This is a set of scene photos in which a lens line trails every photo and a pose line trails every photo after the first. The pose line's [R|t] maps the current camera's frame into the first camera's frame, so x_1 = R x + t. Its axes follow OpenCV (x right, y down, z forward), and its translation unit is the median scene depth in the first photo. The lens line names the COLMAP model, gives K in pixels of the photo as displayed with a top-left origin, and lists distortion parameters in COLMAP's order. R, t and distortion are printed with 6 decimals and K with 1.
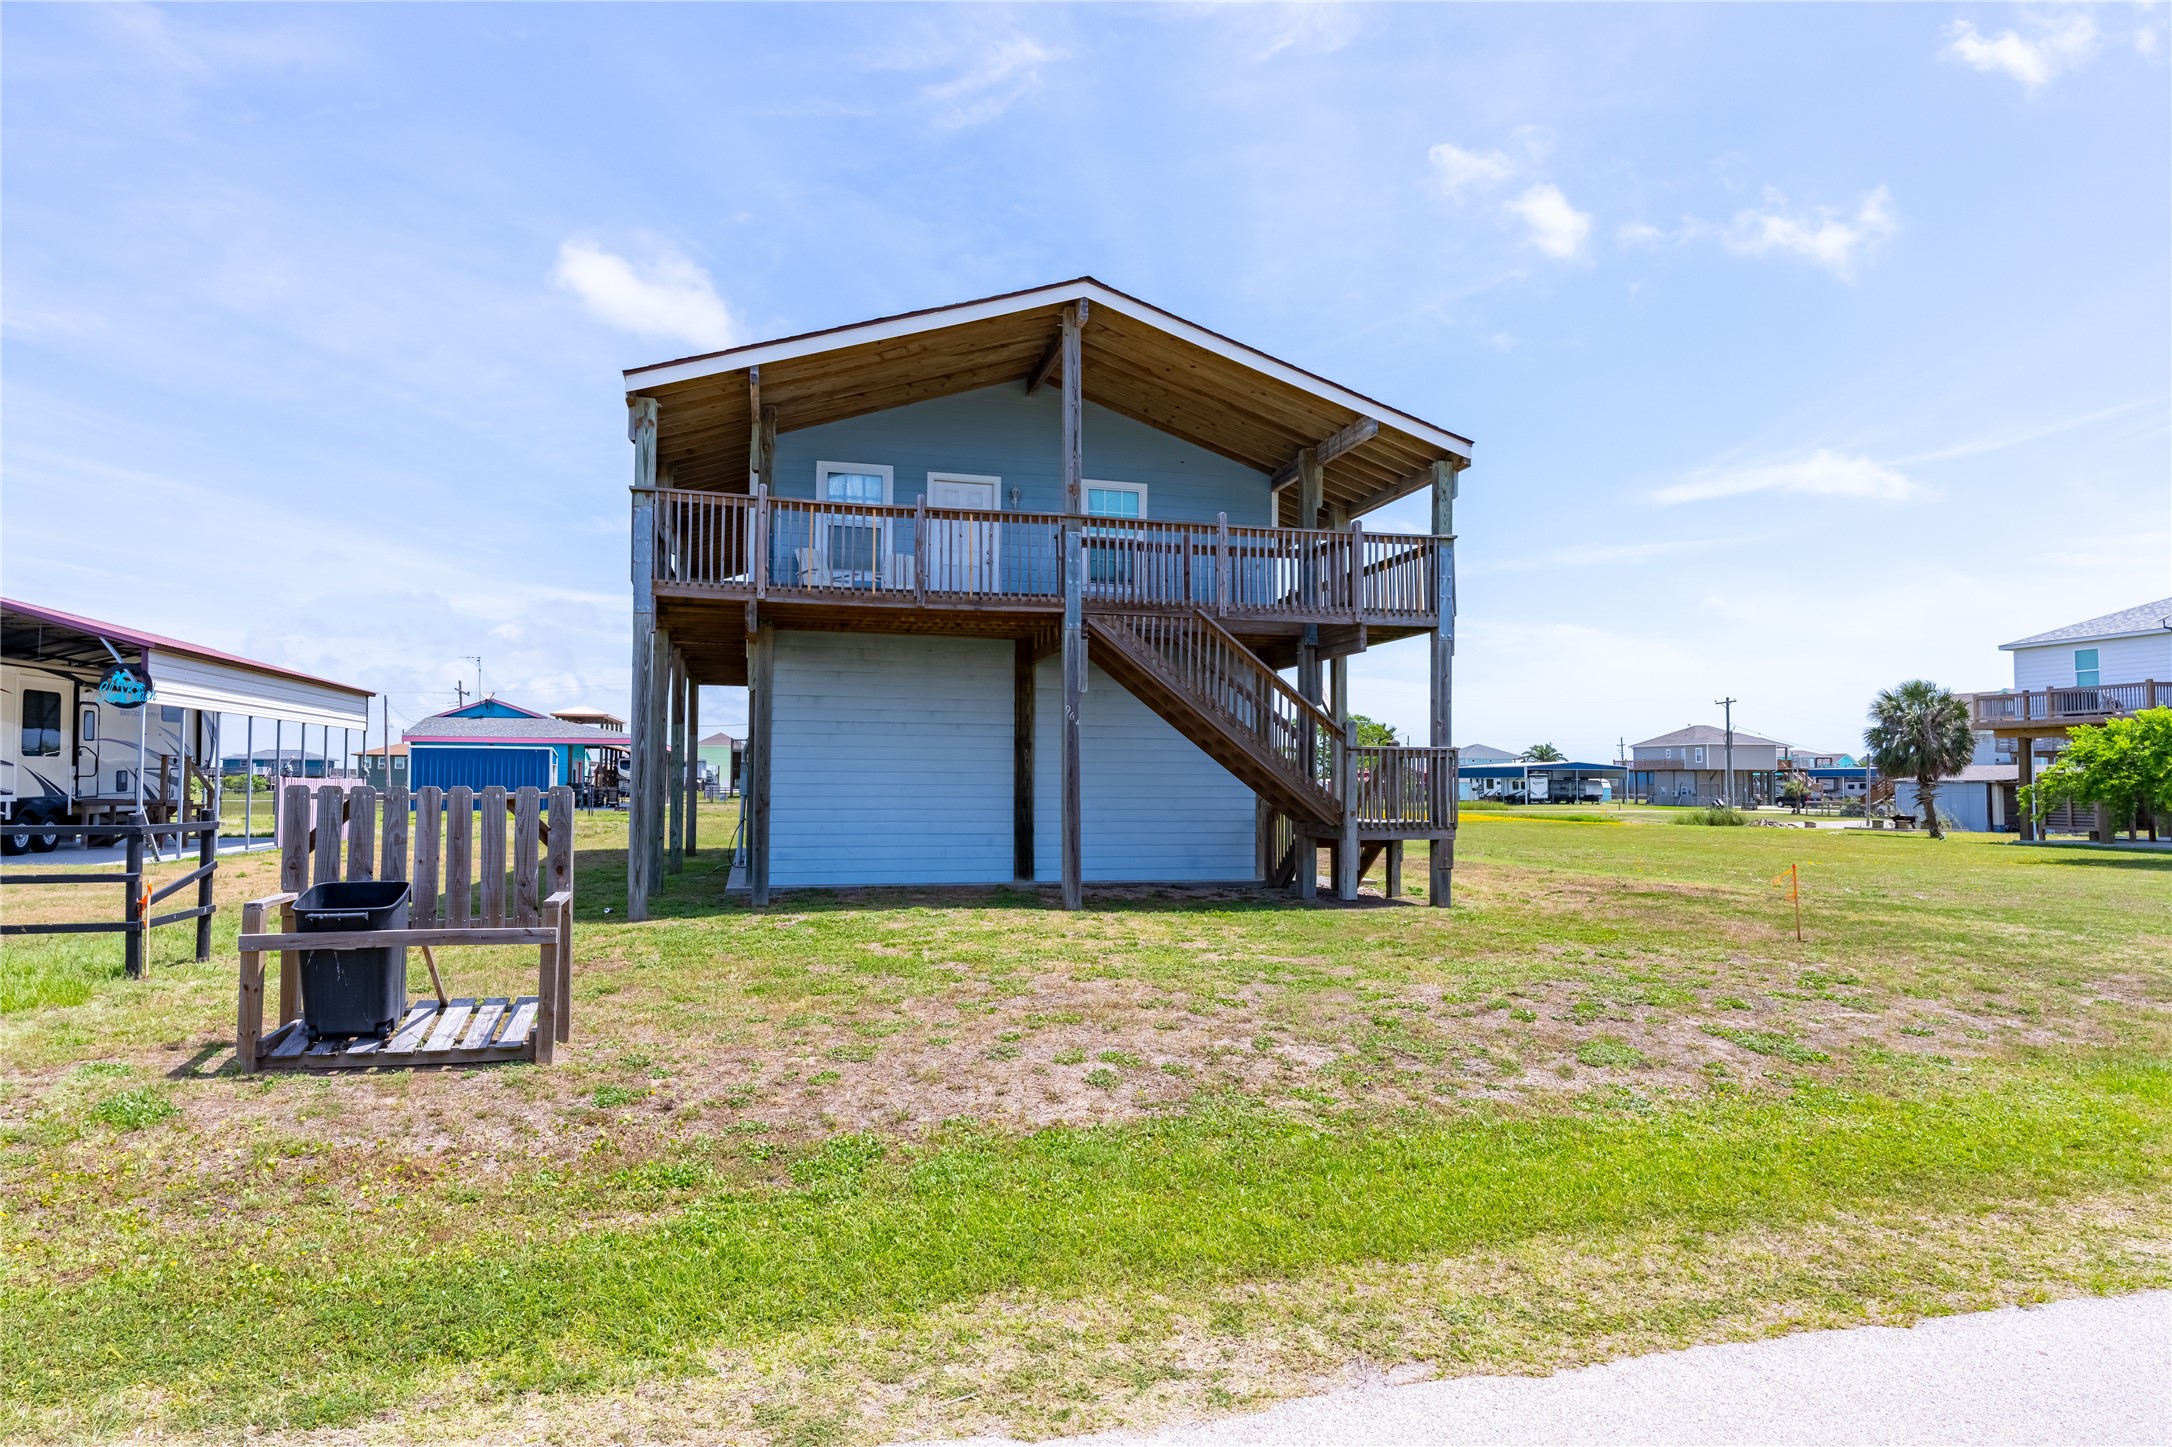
lens RADIAL K [[1277.2, 0, 1086.0], [0, 1277.2, 723.5], [0, 0, 1]] dist [-0.001196, 0.000315]
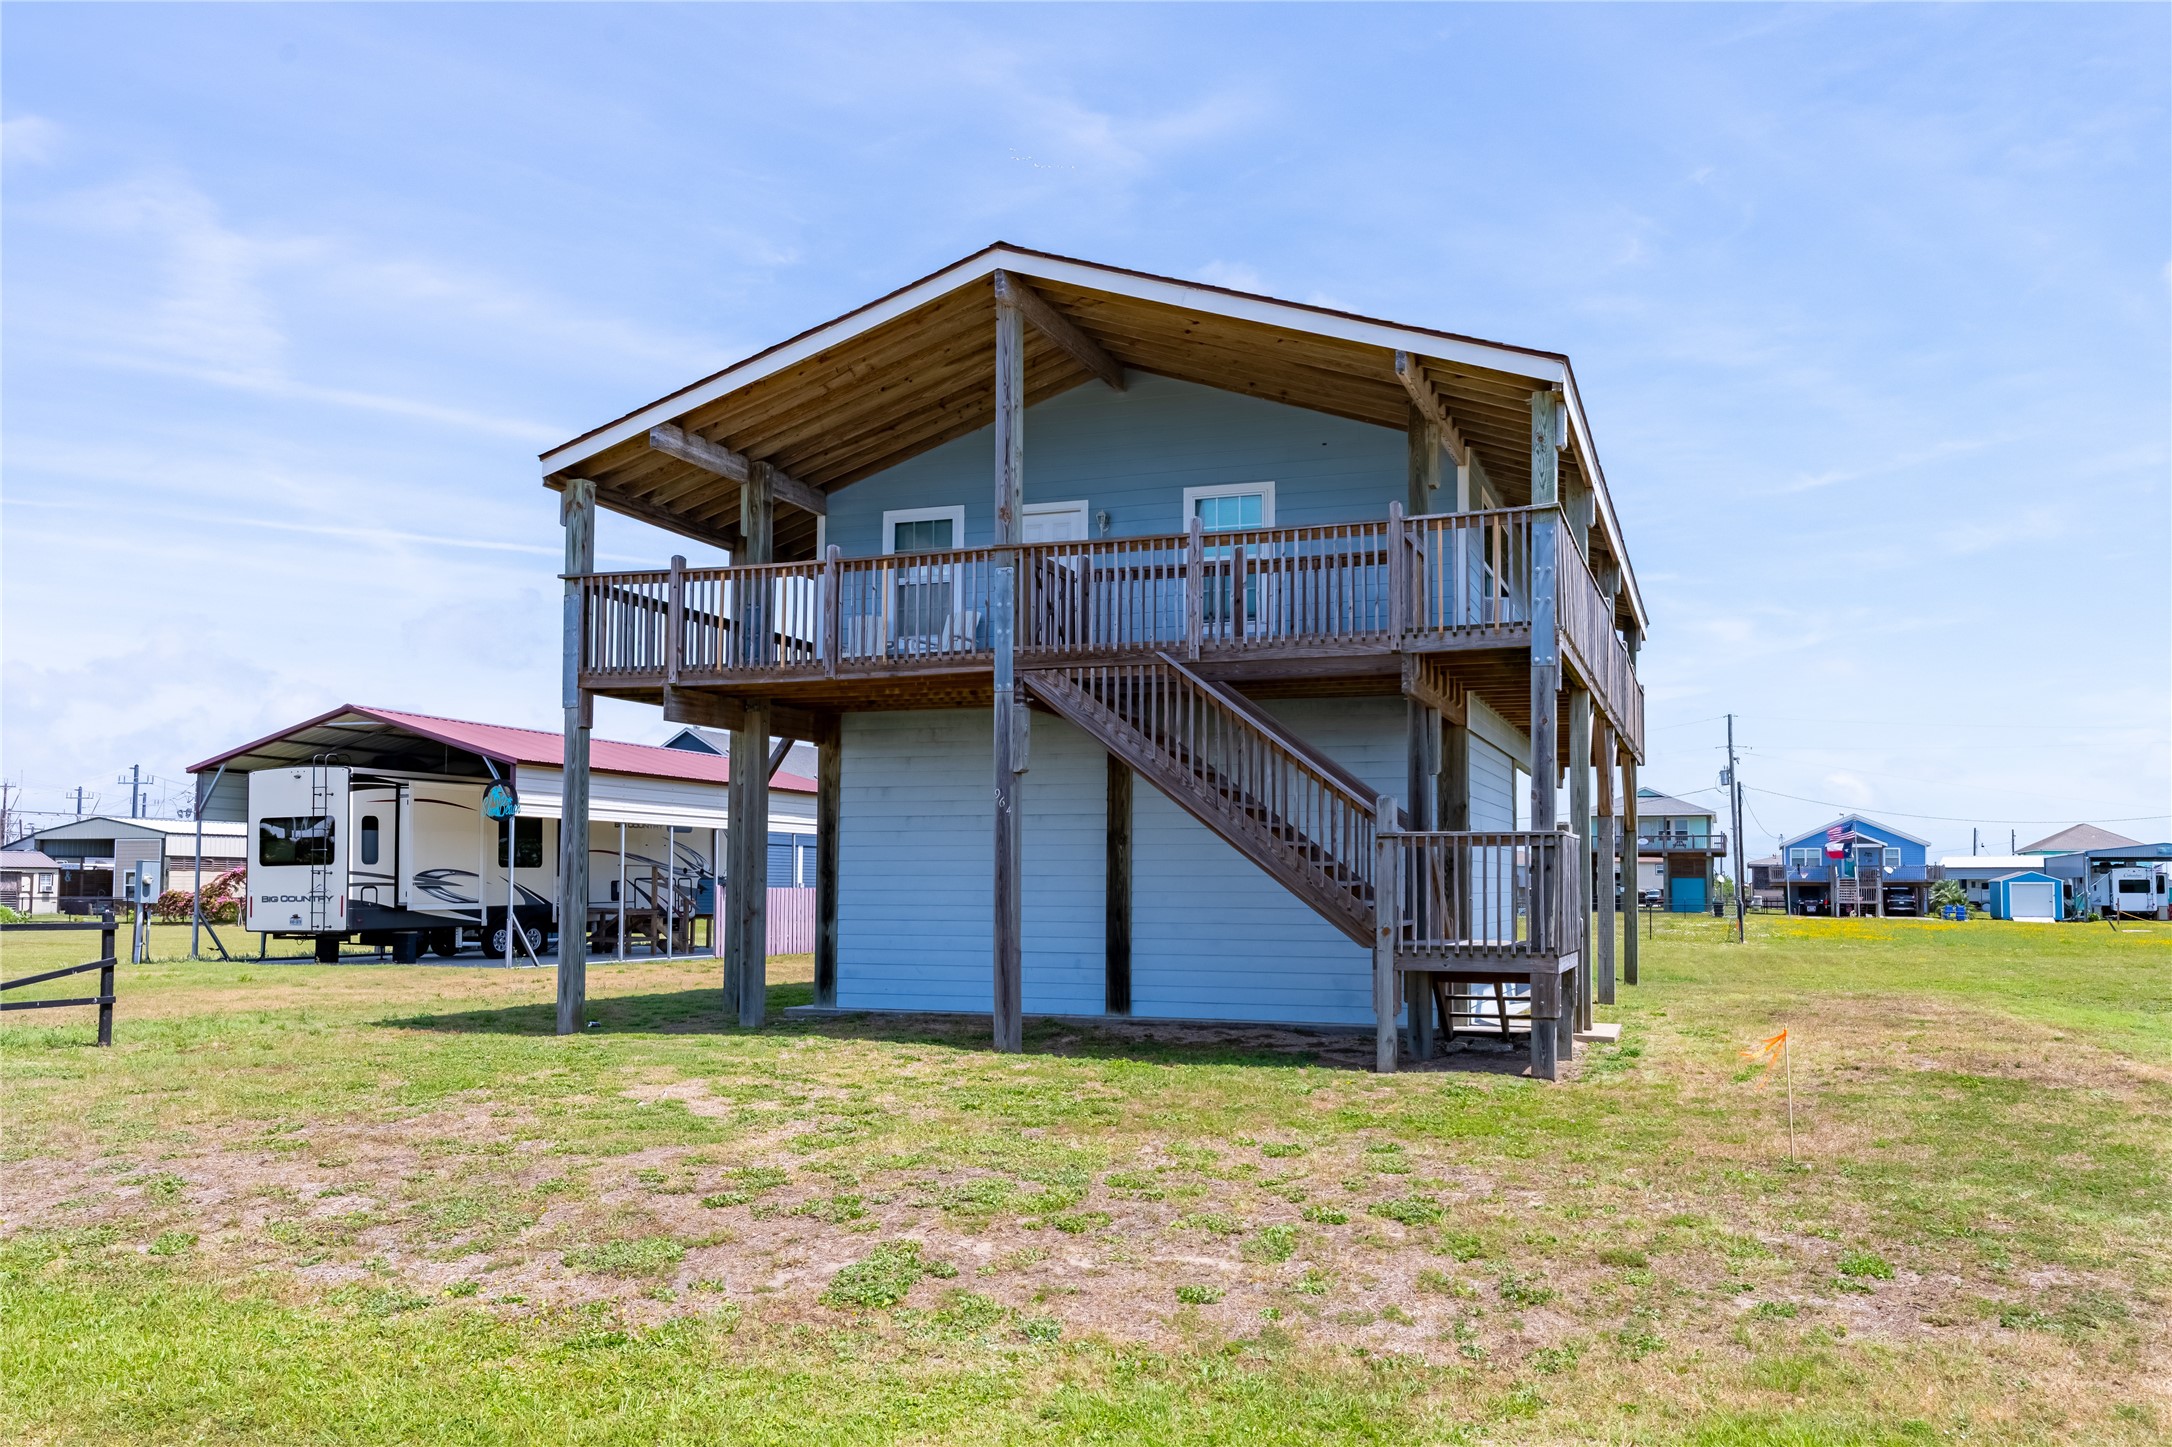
lens RADIAL K [[1703.0, 0, 1087.0], [0, 1703.0, 817.1], [0, 0, 1]] dist [-0.041859, -0.006990]
pose [[0.821877, -0.026775, -0.569036, 0.544926], [0.026598, 0.999609, -0.008618, 0.012062], [0.569044, -0.008052, 0.822268, 0.145815]]
